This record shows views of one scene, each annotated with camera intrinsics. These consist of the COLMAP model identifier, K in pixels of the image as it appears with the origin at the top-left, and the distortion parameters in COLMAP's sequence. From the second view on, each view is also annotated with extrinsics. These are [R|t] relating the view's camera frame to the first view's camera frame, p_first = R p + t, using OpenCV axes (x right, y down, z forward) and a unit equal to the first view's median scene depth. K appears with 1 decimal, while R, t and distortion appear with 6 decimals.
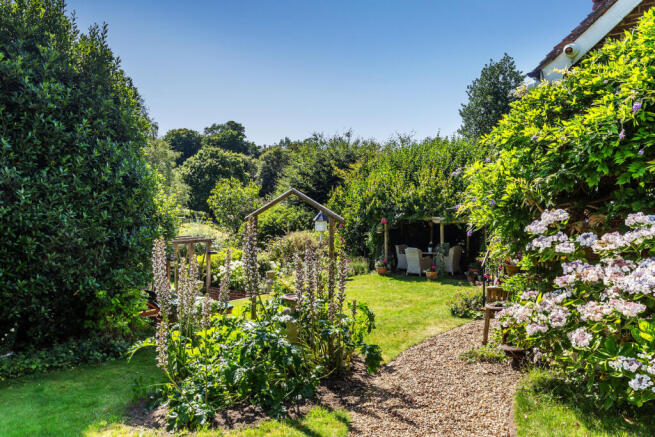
lens RADIAL K [[494.6, 0, 309.2], [0, 494.6, 226.5], [0, 0, 1]] dist [0.005910, 0.000736]
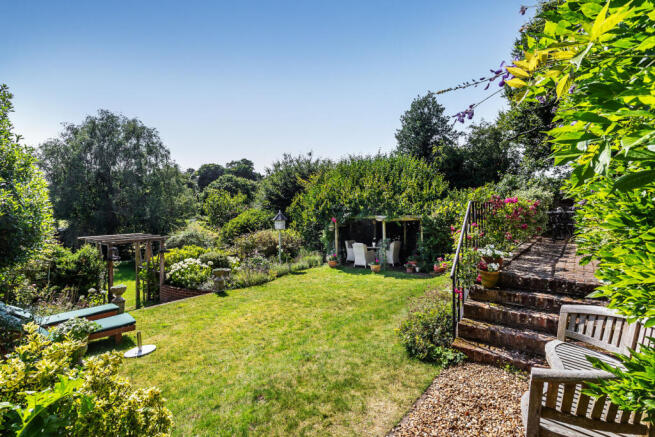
lens RADIAL K [[321.6, 0, 327.5], [0, 321.6, 218.5], [0, 0, 1]] dist [-0.000540, 0.000055]
pose [[0.995395, -0.005440, 0.095707, 0.062572], [0.008198, 0.999562, -0.028443, 0.006382], [-0.095510, 0.029097, 0.995003, 0.252421]]
